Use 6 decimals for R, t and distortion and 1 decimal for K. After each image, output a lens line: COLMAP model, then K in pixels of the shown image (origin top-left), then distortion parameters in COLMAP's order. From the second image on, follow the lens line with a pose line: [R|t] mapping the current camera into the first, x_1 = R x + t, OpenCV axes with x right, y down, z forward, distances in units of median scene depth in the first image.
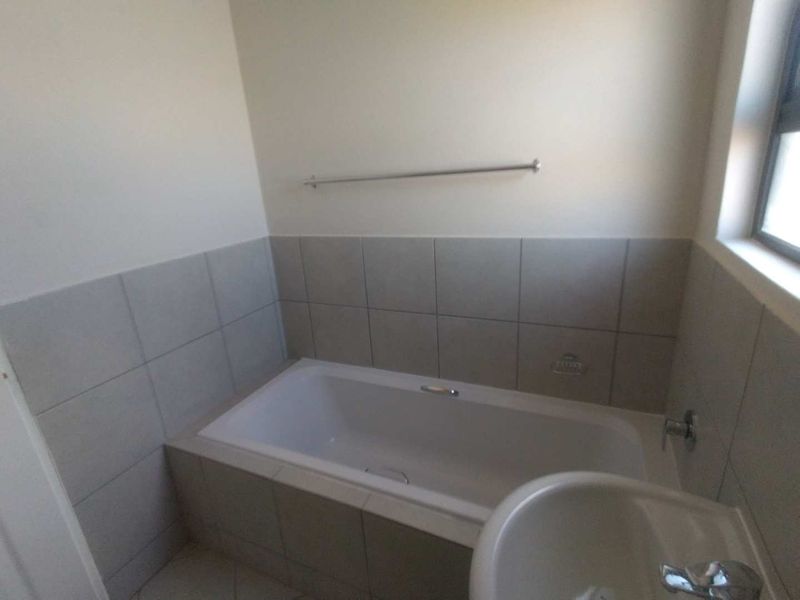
lens RADIAL K [[368.5, 0, 400.0], [0, 368.5, 300.0], [0, 0, 1]] dist [-0.000335, -0.000184]
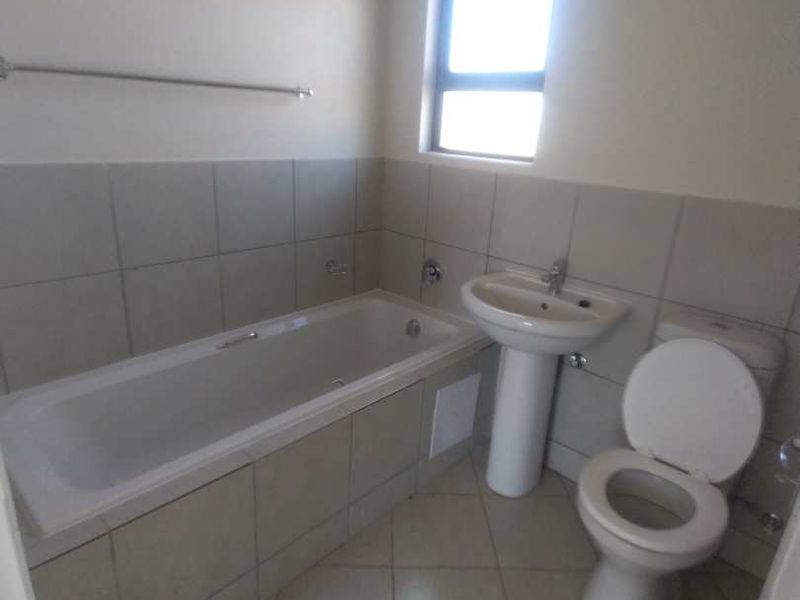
lens RADIAL K [[548.6, 0, 399.0], [0, 548.6, 296.9], [0, 0, 1]] dist [0.069646, -0.091481]
pose [[0.306923, -0.234898, 0.922291, -1.081852], [0.208530, 0.962114, 0.175646, -0.003588], [-0.928608, 0.138415, 0.344279, 0.219092]]
